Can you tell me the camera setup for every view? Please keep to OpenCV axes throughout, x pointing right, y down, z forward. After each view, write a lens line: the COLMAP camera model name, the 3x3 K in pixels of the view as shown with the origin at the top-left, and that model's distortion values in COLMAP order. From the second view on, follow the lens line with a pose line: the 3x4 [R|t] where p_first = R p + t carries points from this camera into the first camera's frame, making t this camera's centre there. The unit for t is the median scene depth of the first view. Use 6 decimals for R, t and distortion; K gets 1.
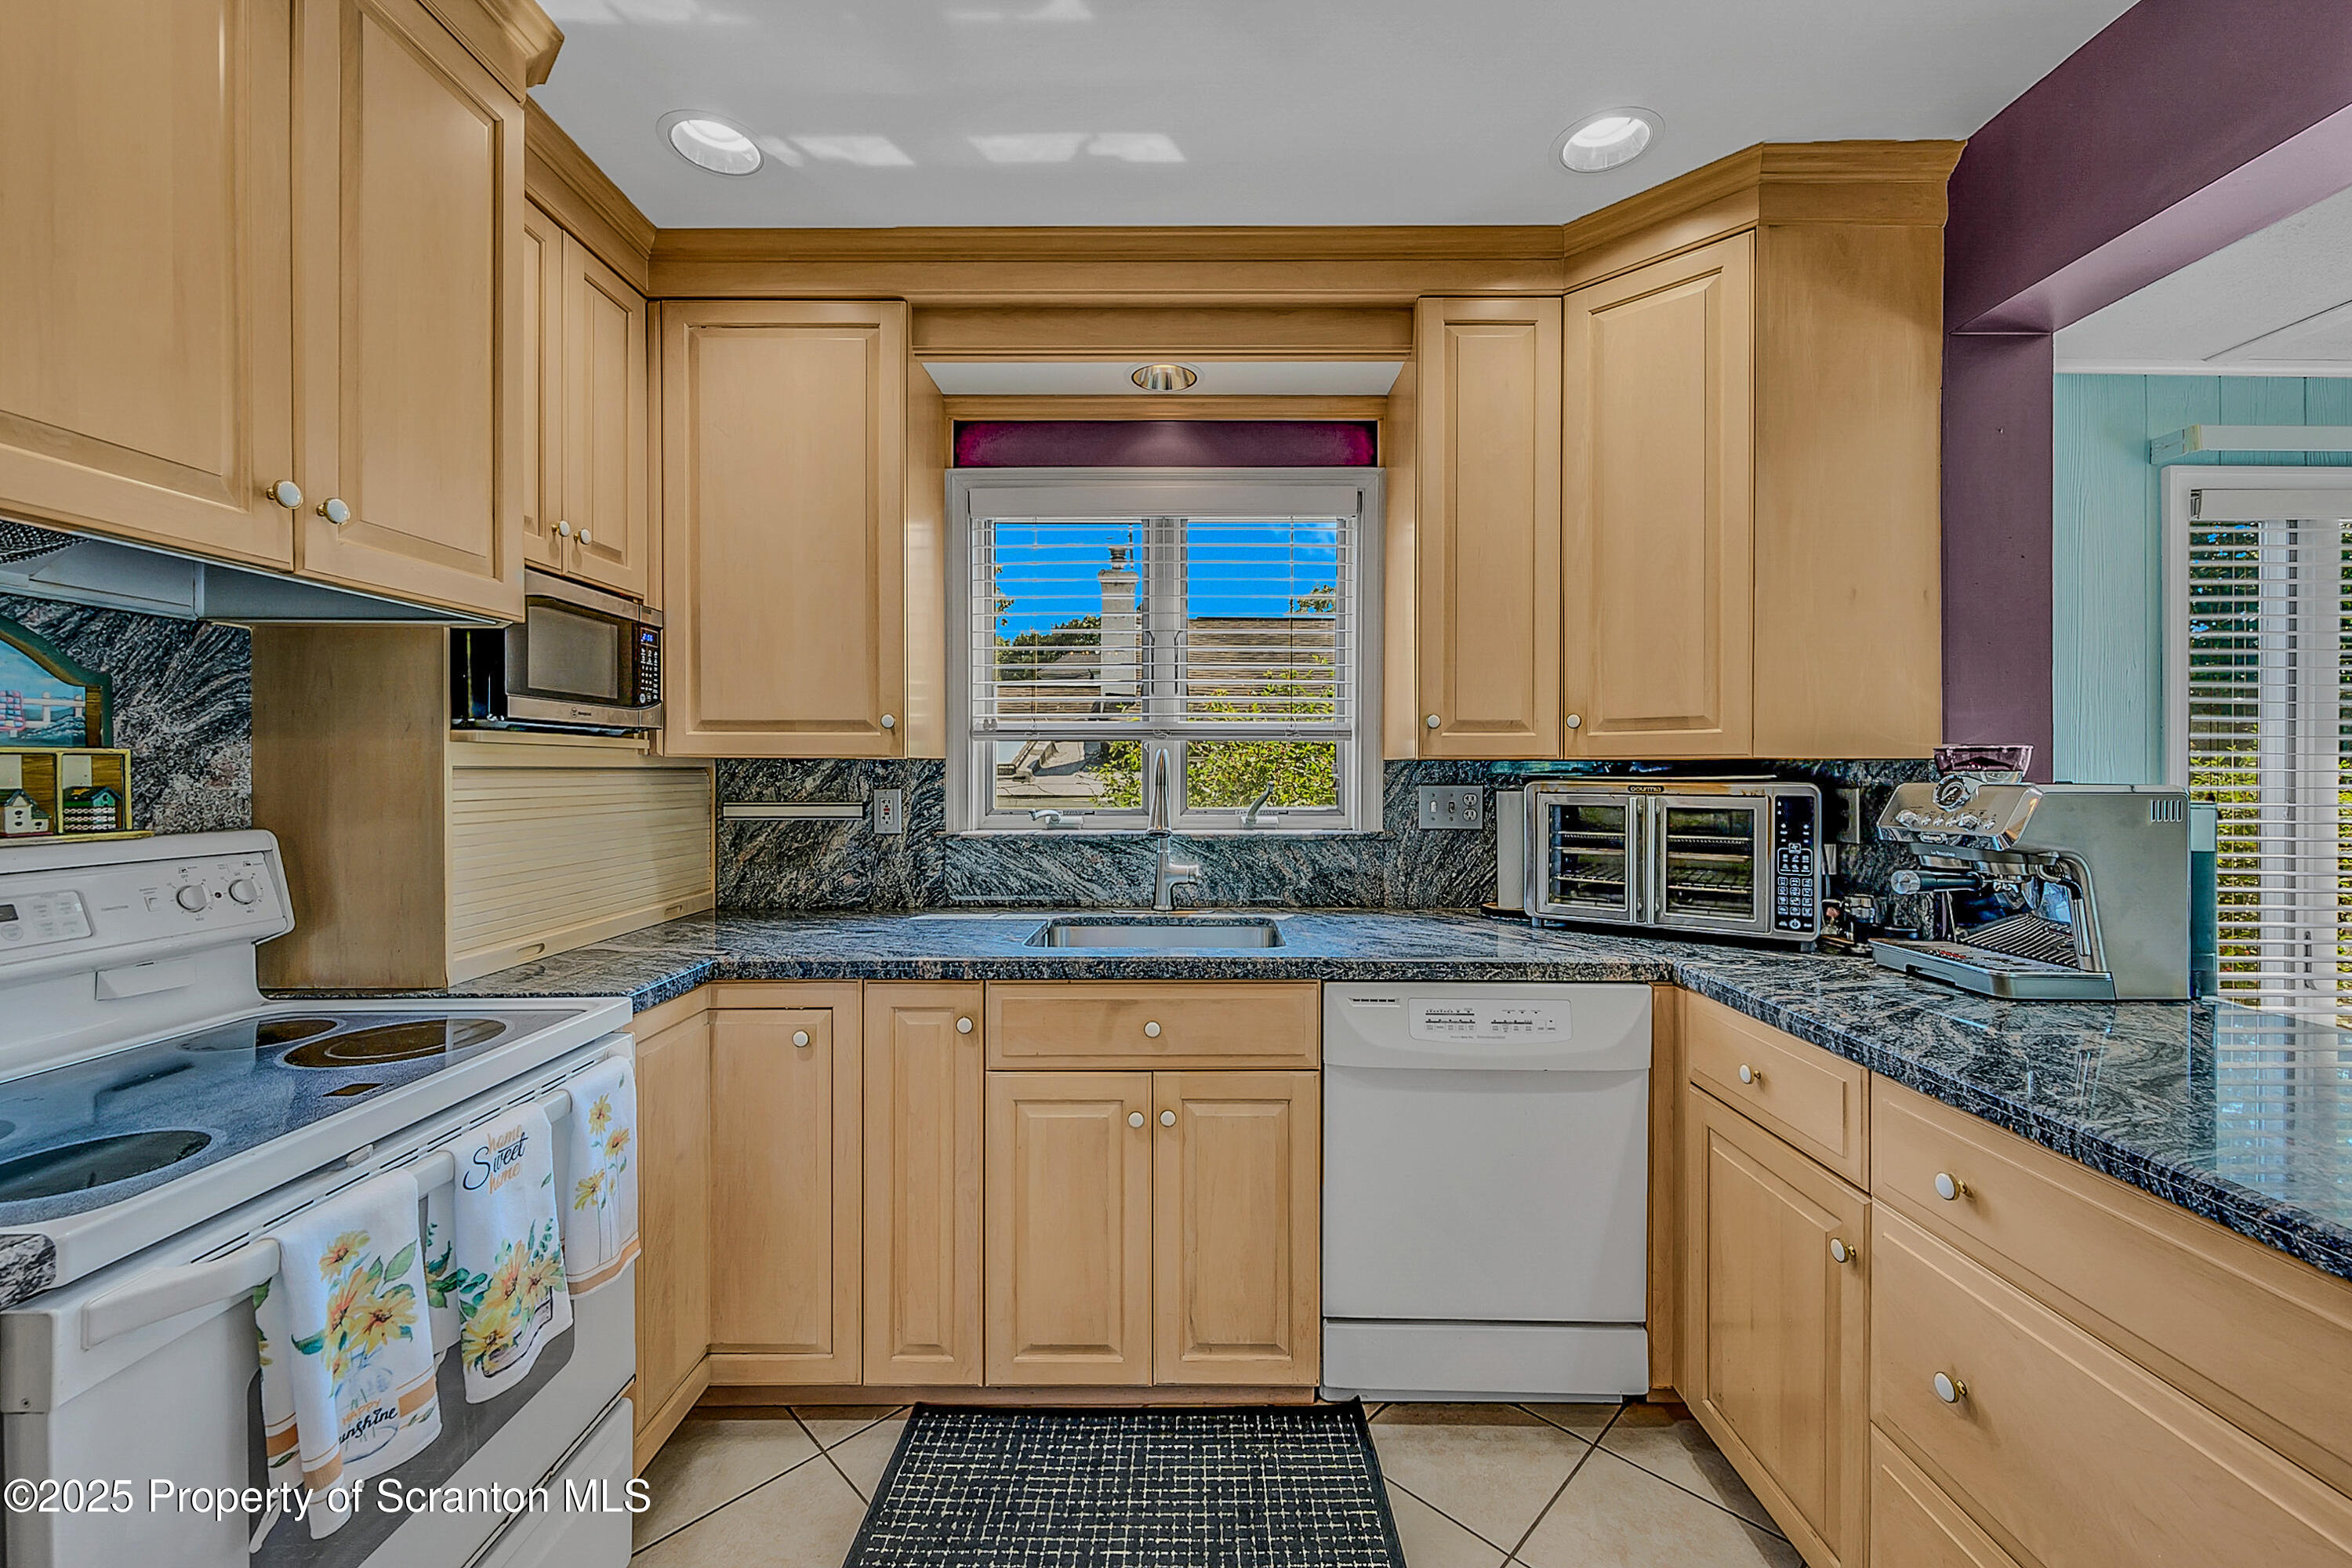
lens RADIAL K [[940.6, 0, 1184.6], [0, 940.6, 766.0], [0, 0, 1]] dist [0.001482, -0.000012]
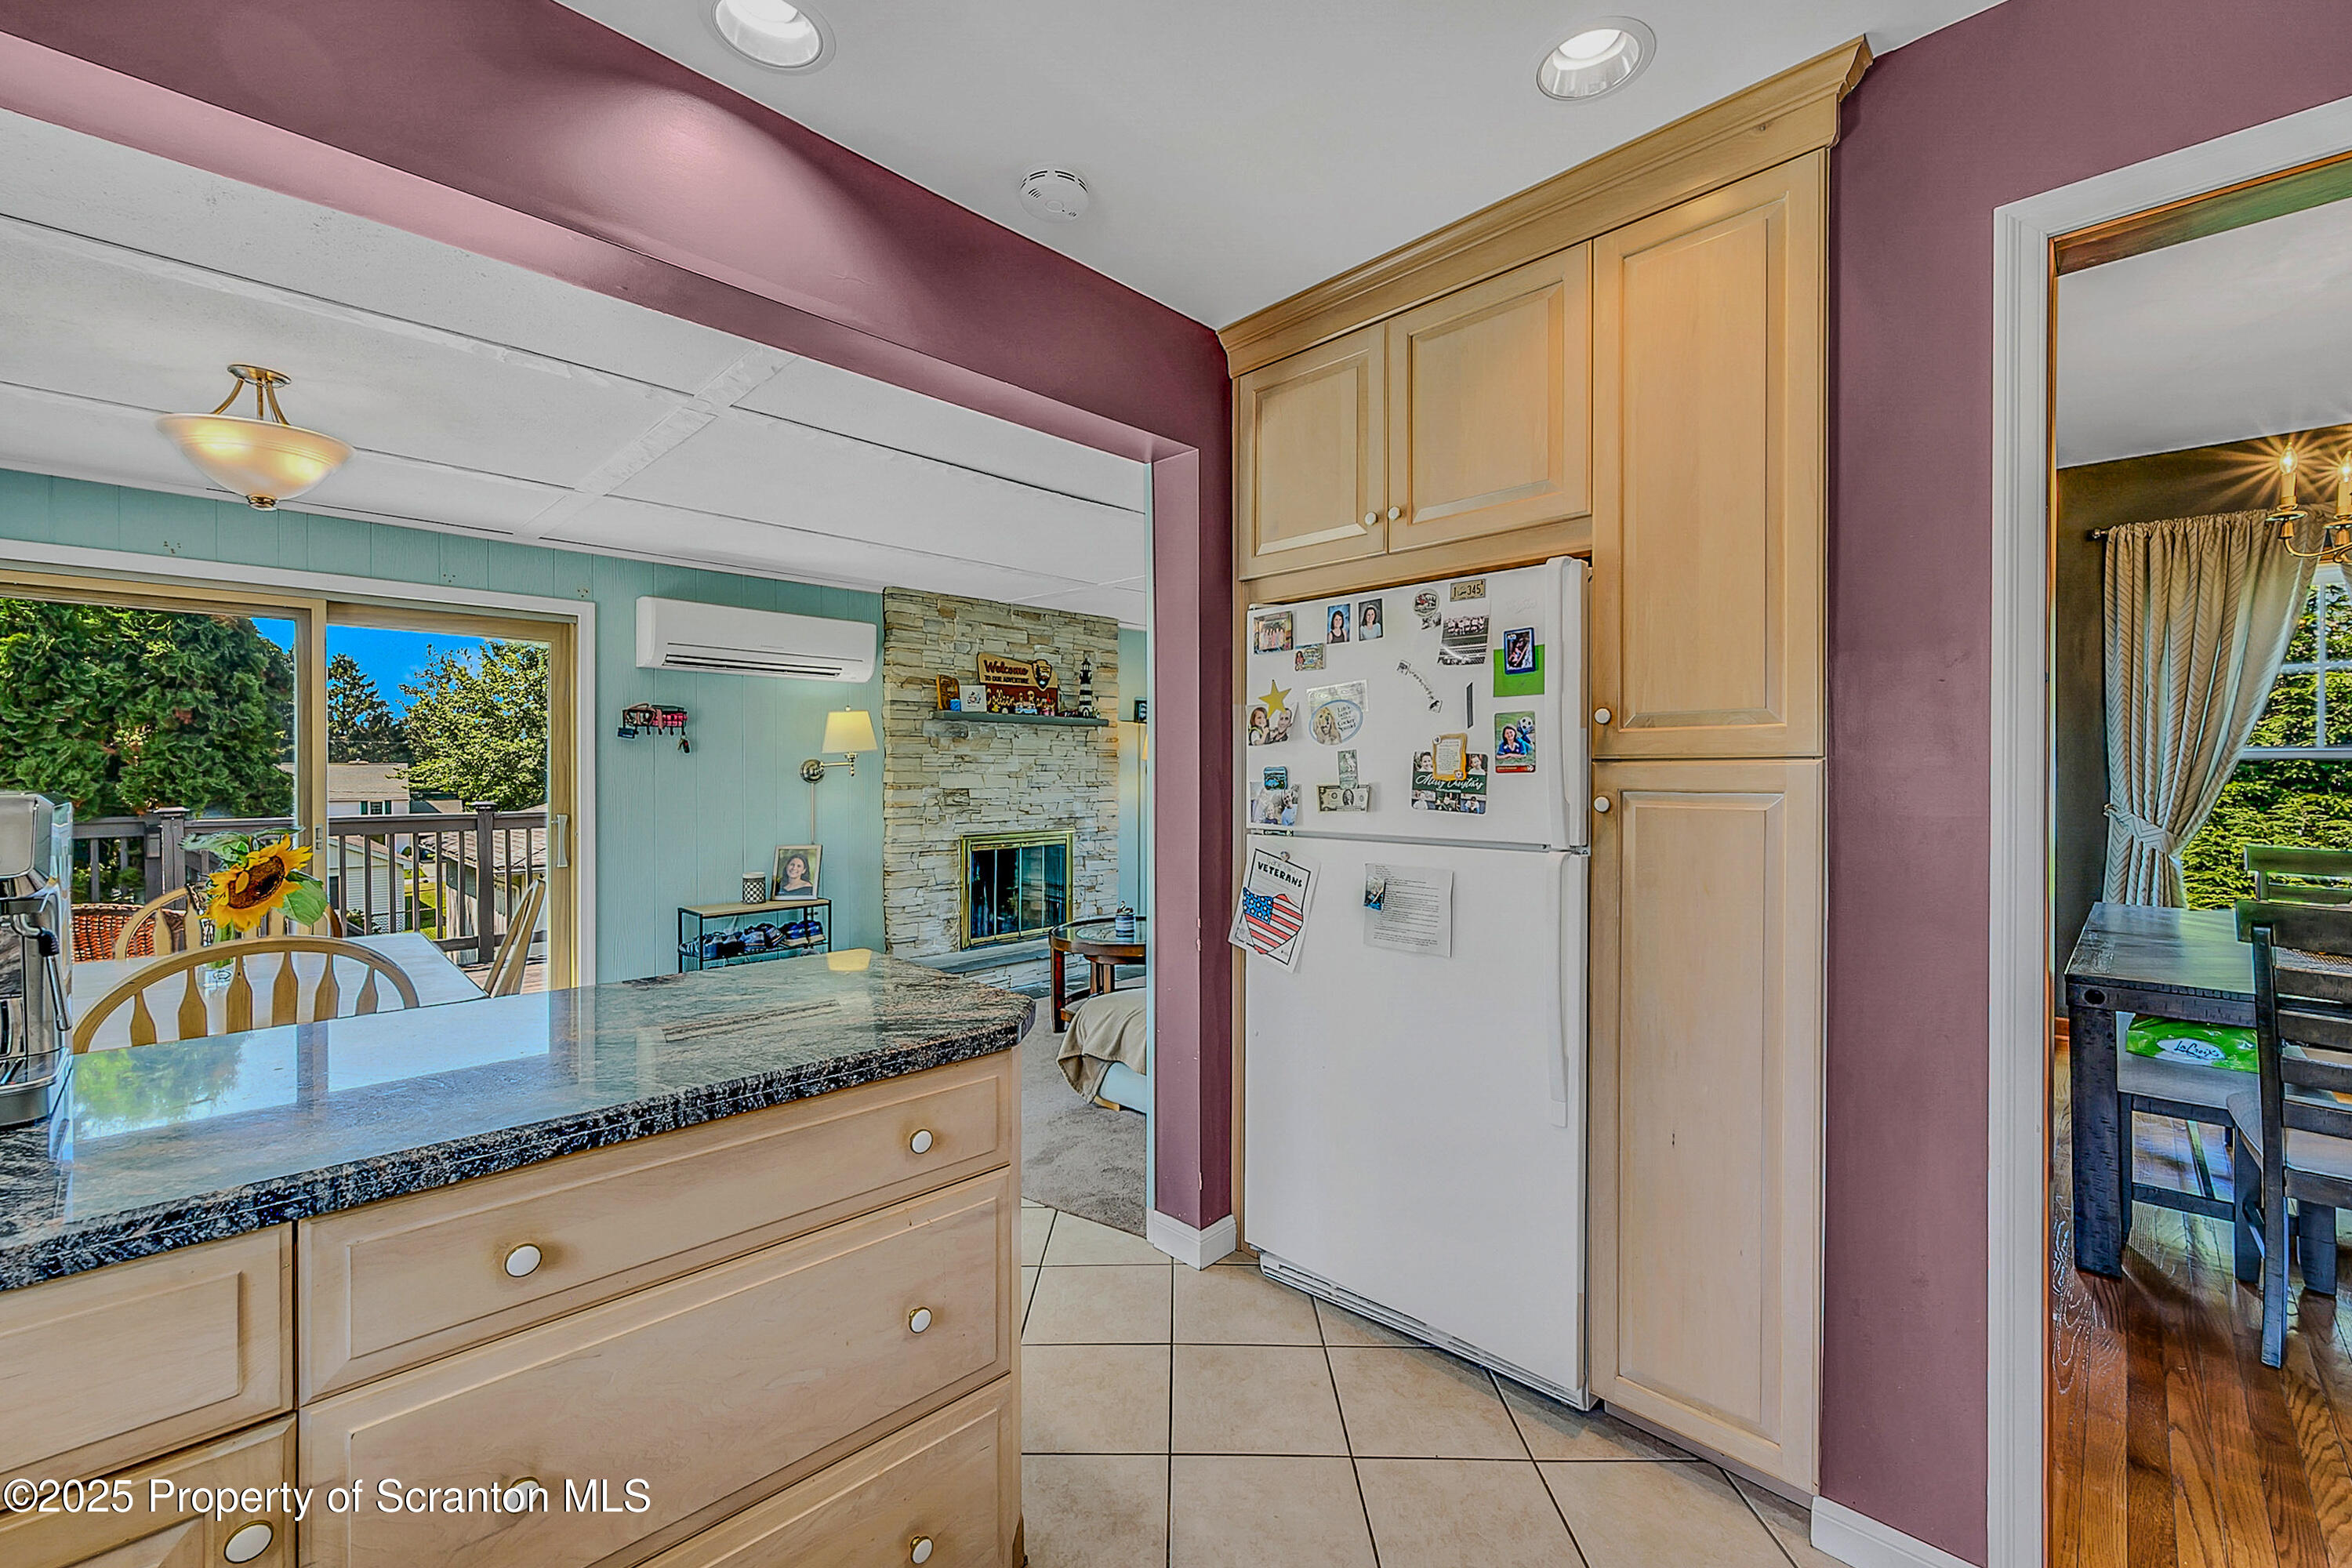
lens RADIAL K [[962.0, 0, 1196.1], [0, 962.0, 776.0], [0, 0, 1]] dist [0.004066, -0.001176]
pose [[-0.704142, -0.007510, 0.710019, -0.137974], [-0.000819, 0.999952, 0.009765, -0.000236], [-0.710059, 0.006294, -0.704115, 0.706029]]
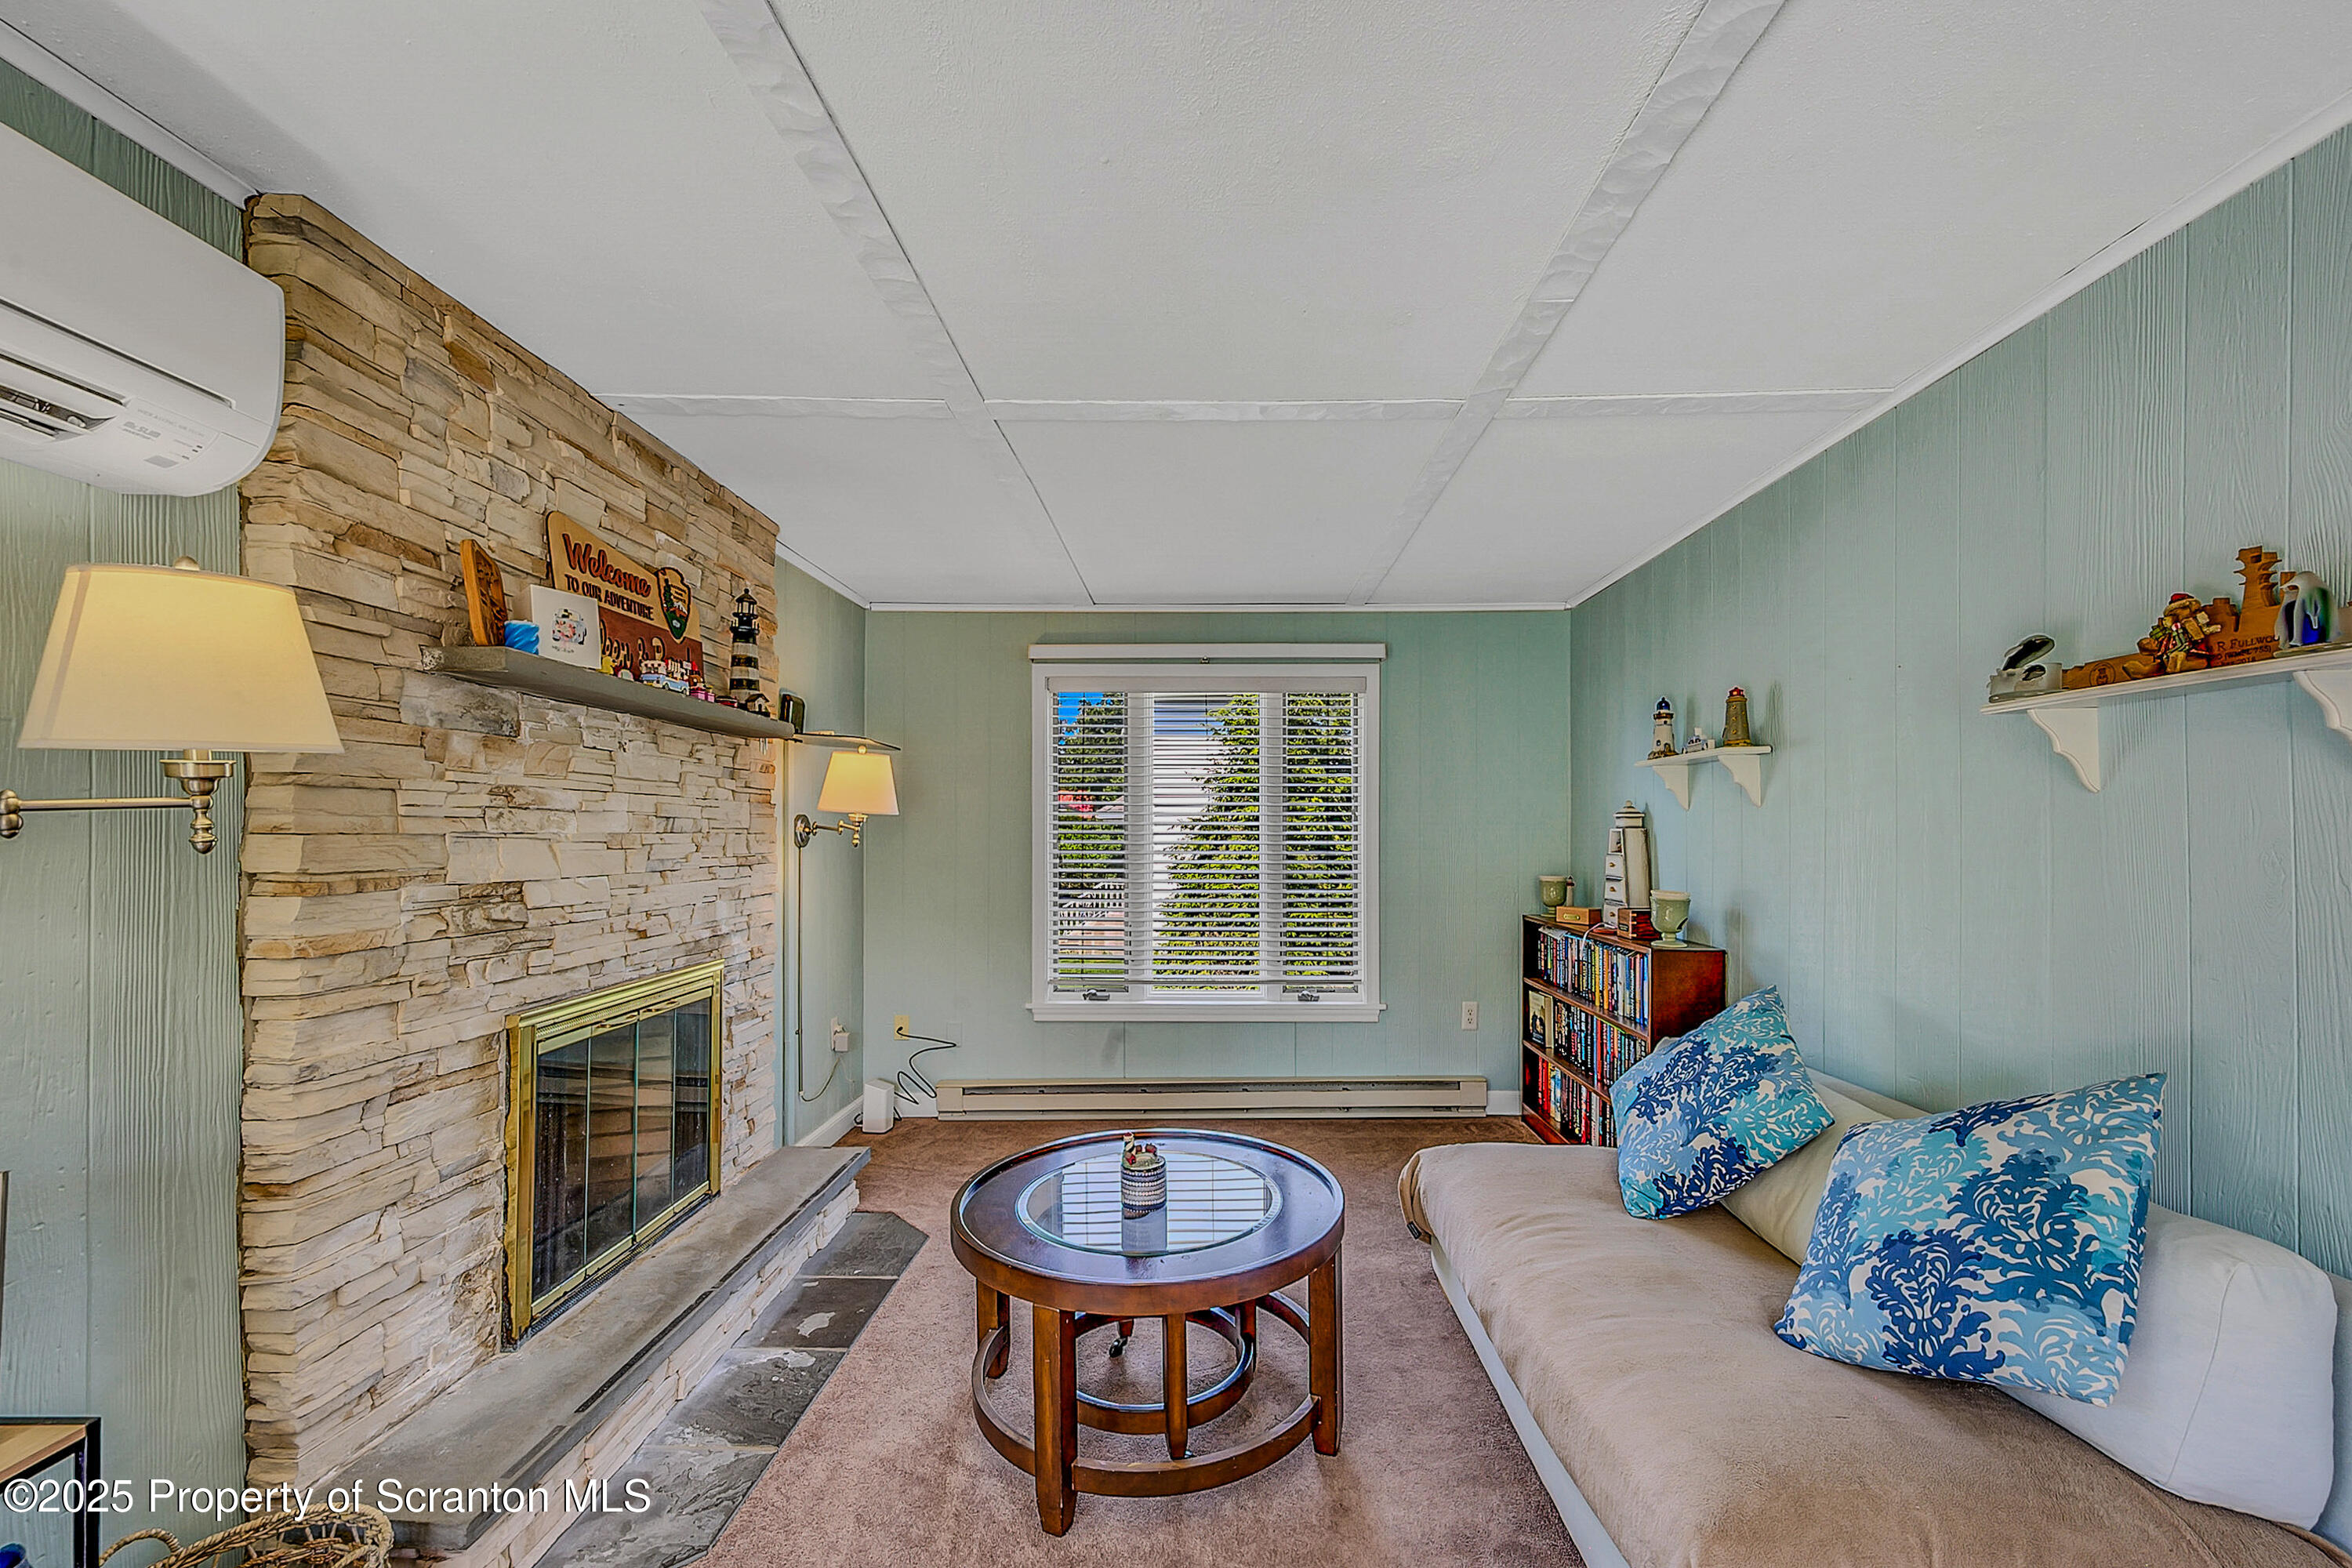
lens RADIAL K [[940.6, 0, 1194.8], [0, 940.6, 826.9], [0, 0, 1]] dist [0.001482, -0.000012]
pose [[-0.999770, -0.003886, 0.021073, 1.757197], [-0.003946, 0.999988, -0.002781, 0.008214], [-0.021062, -0.002863, -0.999774, 0.118079]]
